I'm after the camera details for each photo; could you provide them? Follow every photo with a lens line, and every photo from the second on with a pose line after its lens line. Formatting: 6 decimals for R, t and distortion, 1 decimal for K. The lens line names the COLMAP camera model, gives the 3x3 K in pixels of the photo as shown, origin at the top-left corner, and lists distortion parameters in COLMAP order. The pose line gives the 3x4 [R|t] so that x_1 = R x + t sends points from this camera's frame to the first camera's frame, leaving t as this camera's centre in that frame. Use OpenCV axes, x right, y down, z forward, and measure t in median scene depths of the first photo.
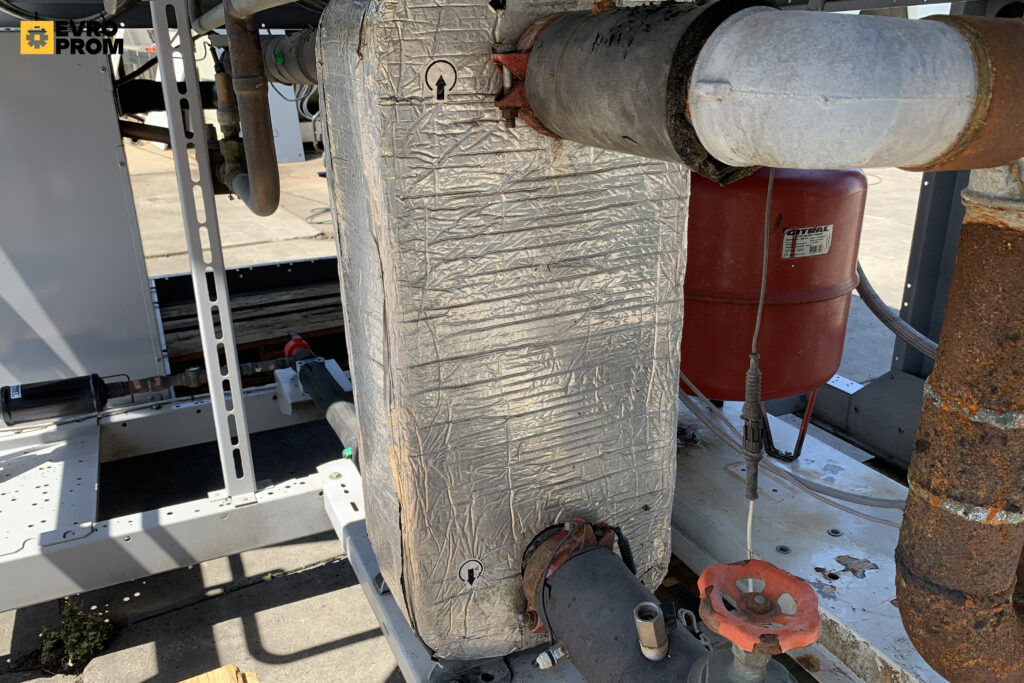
lens RADIAL K [[776.8, 0, 509.8], [0, 776.8, 347.3], [0, 0, 1]] dist [0.095316, -0.139166]
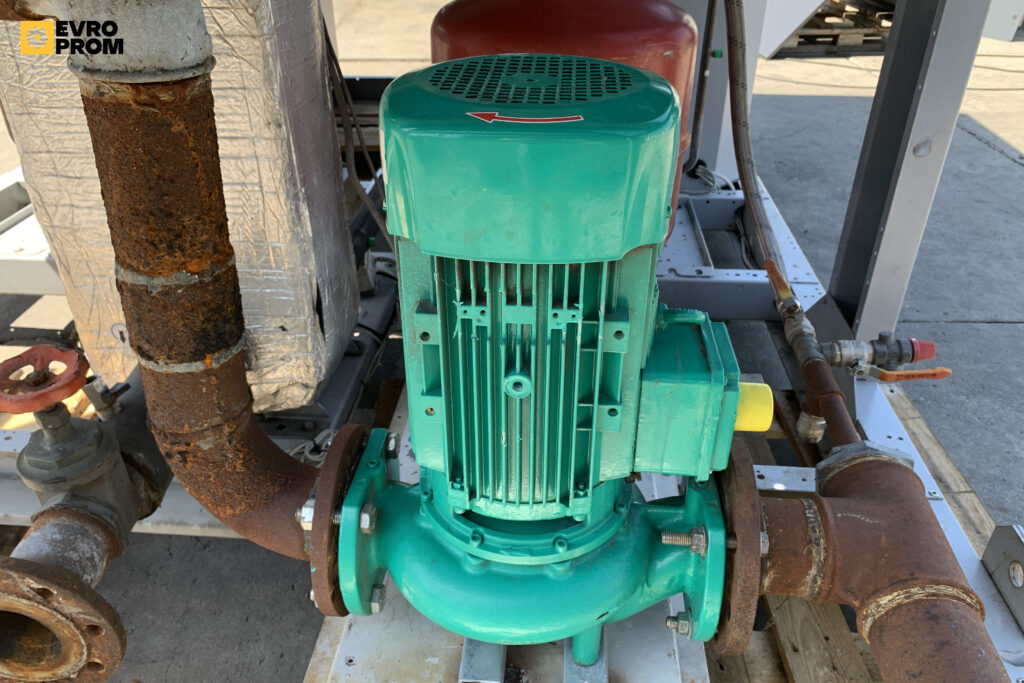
lens RADIAL K [[776.8, 0, 509.8], [0, 776.8, 347.3], [0, 0, 1]] dist [0.095316, -0.139166]
pose [[0.867480, 0.270671, -0.417392, 1.030297], [-0.178096, 0.952388, 0.247464, -0.113896], [0.464500, -0.140335, 0.874383, 0.187929]]
